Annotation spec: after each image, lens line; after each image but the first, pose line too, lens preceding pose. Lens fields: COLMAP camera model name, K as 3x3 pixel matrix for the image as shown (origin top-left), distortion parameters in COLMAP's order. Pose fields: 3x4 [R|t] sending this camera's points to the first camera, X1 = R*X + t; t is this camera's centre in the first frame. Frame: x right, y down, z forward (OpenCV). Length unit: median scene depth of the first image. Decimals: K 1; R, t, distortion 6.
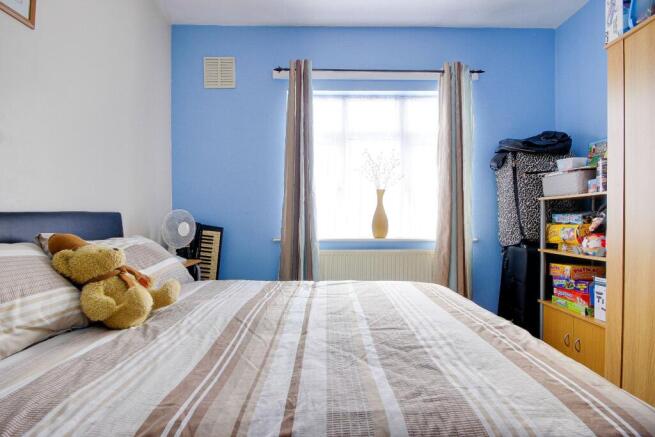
lens RADIAL K [[308.7, 0, 328.2], [0, 308.7, 220.8], [0, 0, 1]] dist [-0.007590, -0.000227]
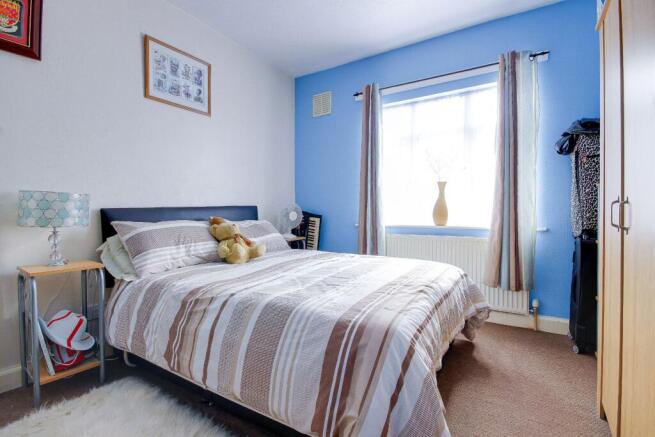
lens RADIAL K [[308.7, 0, 328.2], [0, 308.7, 214.8], [0, 0, 1]] dist [-0.007590, -0.000227]
pose [[0.837571, 0.003690, -0.546316, 0.469035], [0.003408, 0.999922, 0.011979, 0.003047], [0.546318, -0.011895, 0.837494, -0.172043]]
